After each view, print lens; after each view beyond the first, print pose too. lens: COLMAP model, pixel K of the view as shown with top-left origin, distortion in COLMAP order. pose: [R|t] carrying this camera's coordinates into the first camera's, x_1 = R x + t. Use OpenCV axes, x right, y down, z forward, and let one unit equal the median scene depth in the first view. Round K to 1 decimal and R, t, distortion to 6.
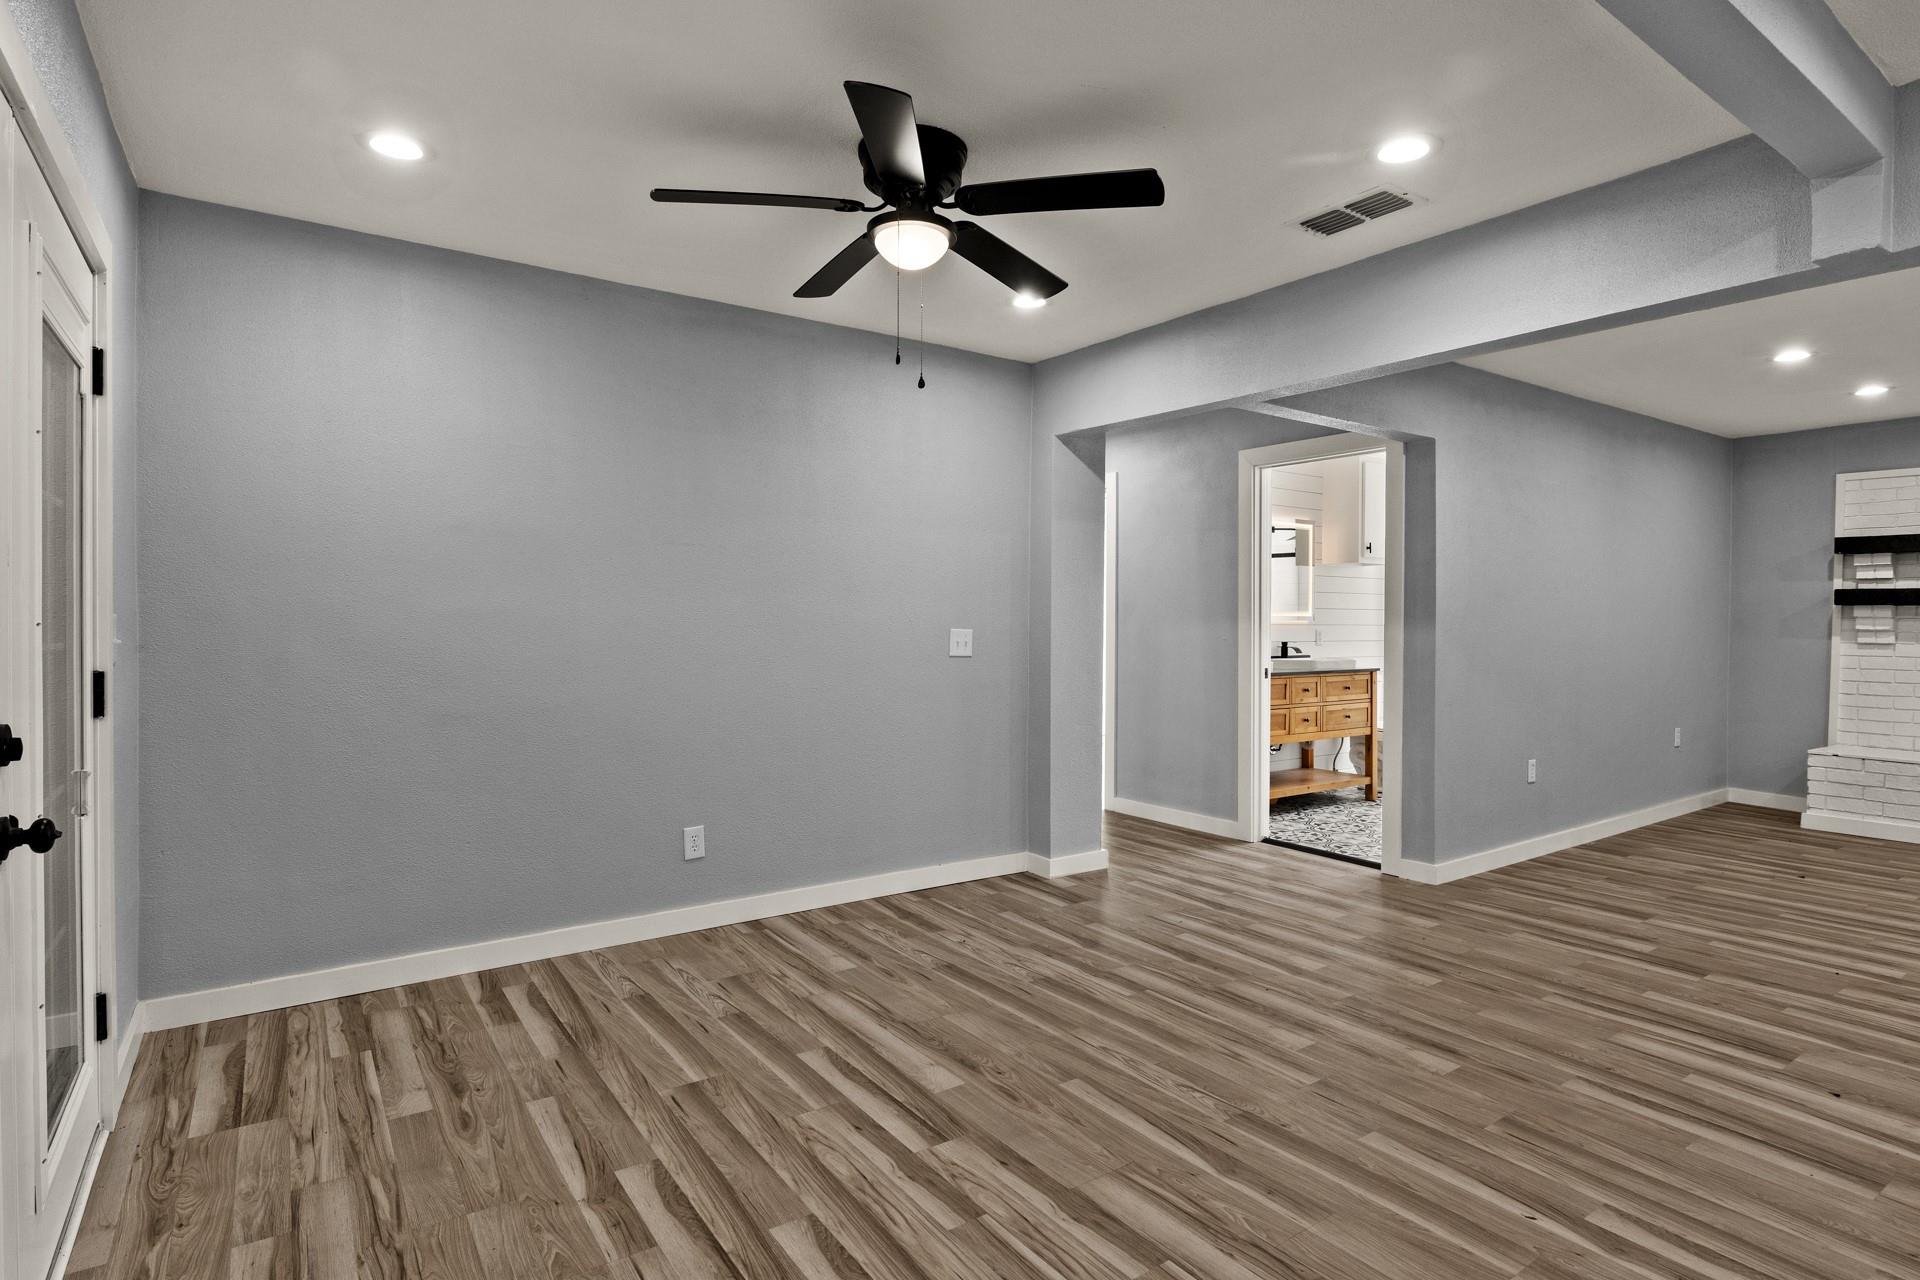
lens RADIAL K [[966.8, 0, 960.0], [0, 966.8, 640.0], [0, 0, 1]] dist [0.001195, -0.000994]
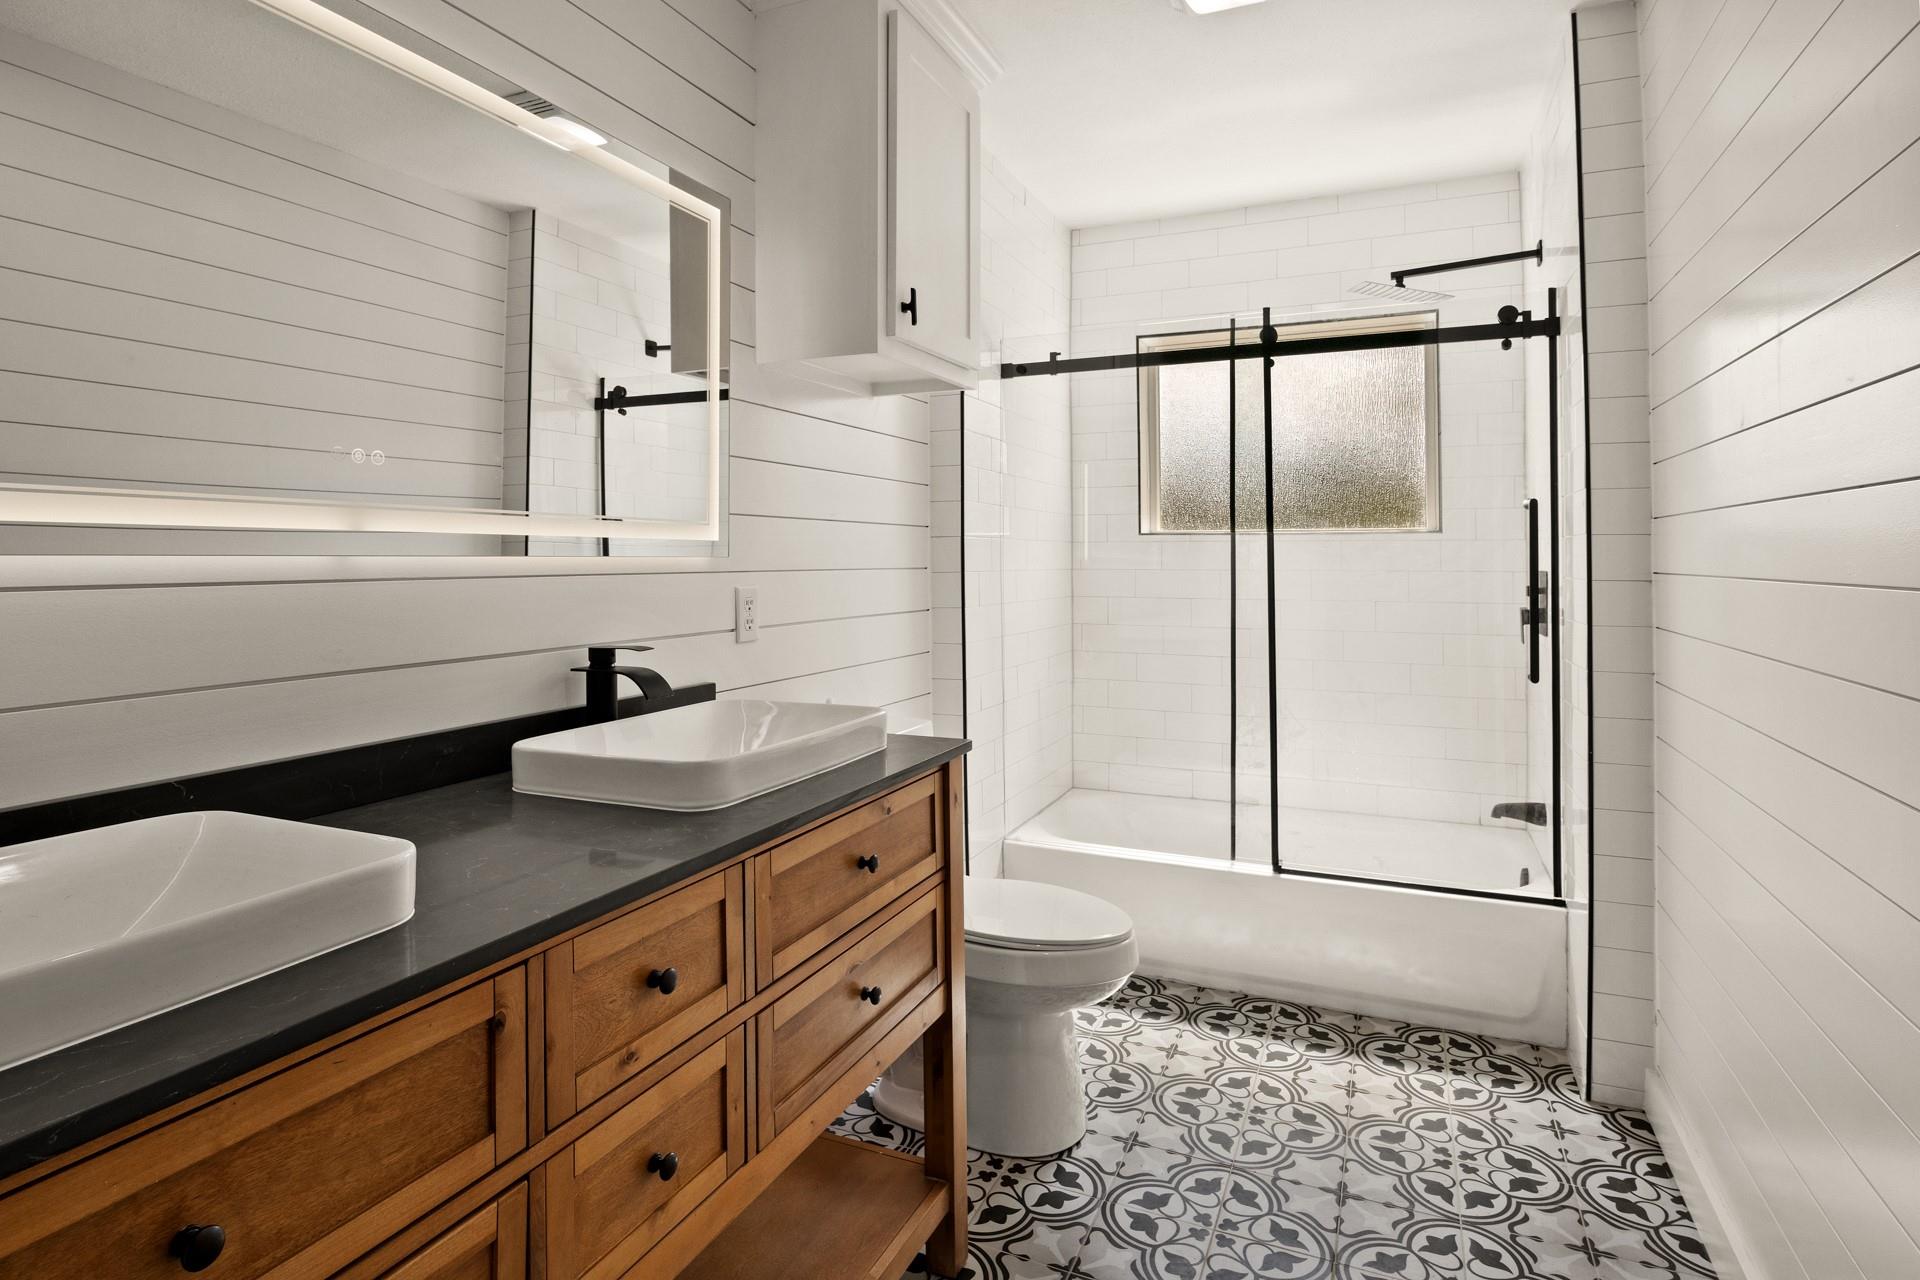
lens RADIAL K [[965.3, 0, 954.9], [0, 965.3, 568.6], [0, 0, 1]] dist [-0.006895, 0.000672]
pose [[0.850934, -0.001932, 0.525269, 0.286167], [0.006654, 0.999953, -0.007100, -0.014790], [-0.525231, 0.009537, 0.850906, 0.757158]]
